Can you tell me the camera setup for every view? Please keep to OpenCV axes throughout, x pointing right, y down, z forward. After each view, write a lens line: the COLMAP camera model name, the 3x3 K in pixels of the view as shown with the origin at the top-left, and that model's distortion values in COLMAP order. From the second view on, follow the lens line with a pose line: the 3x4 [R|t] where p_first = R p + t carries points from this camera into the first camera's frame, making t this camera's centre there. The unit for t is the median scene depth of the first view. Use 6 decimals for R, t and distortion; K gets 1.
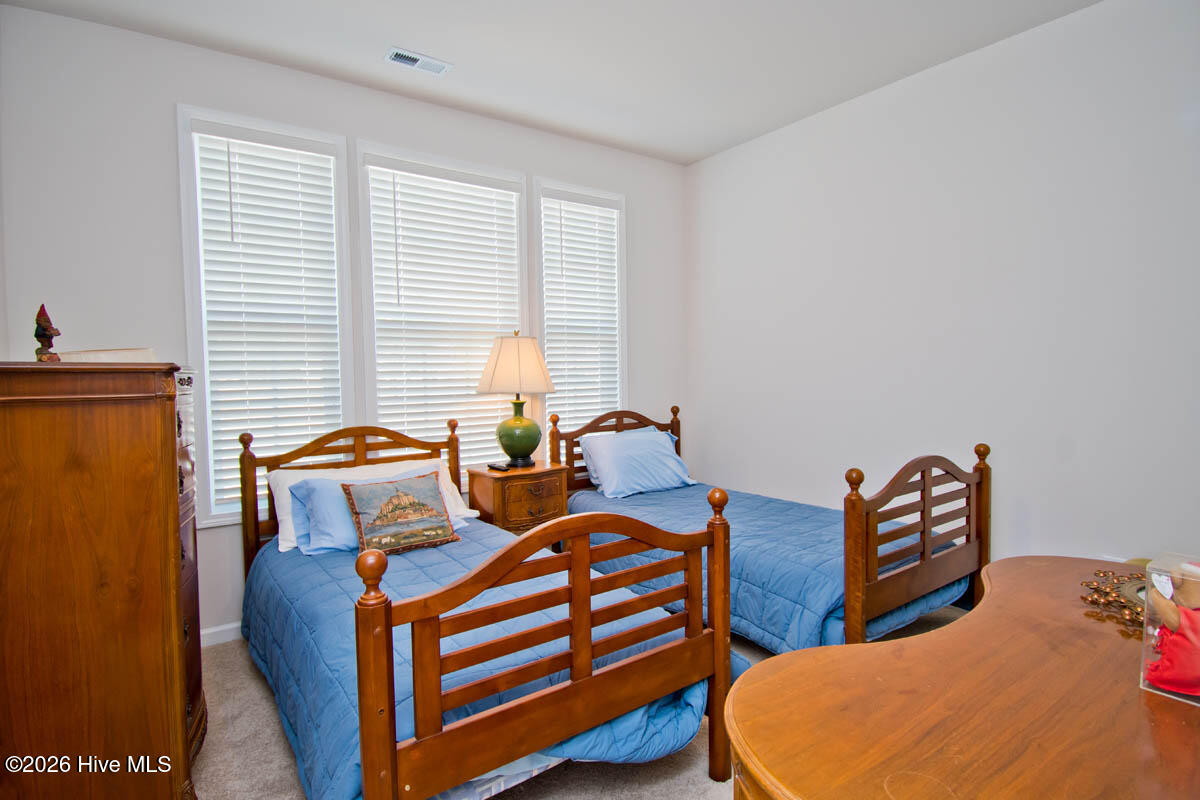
lens RADIAL K [[581.3, 0, 600.0], [0, 581.3, 400.0], [0, 0, 1]] dist [0.019462, -0.028912]
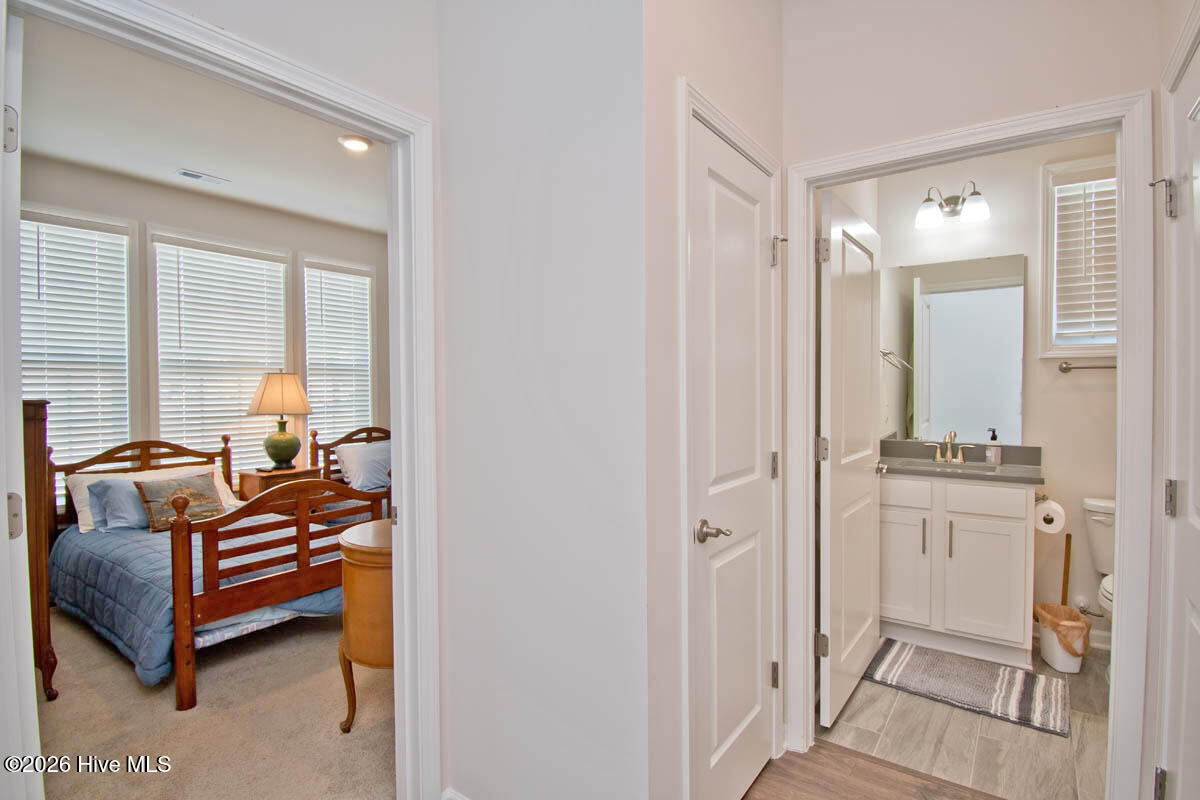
lens RADIAL K [[581.3, 0, 600.0], [0, 581.3, 400.0], [0, 0, 1]] dist [0.019462, -0.028912]
pose [[0.948018, 0.004101, 0.318191, 0.130255], [0.006147, 0.999494, -0.031195, 0.000945], [-0.318158, 0.031529, 0.947513, -0.526398]]
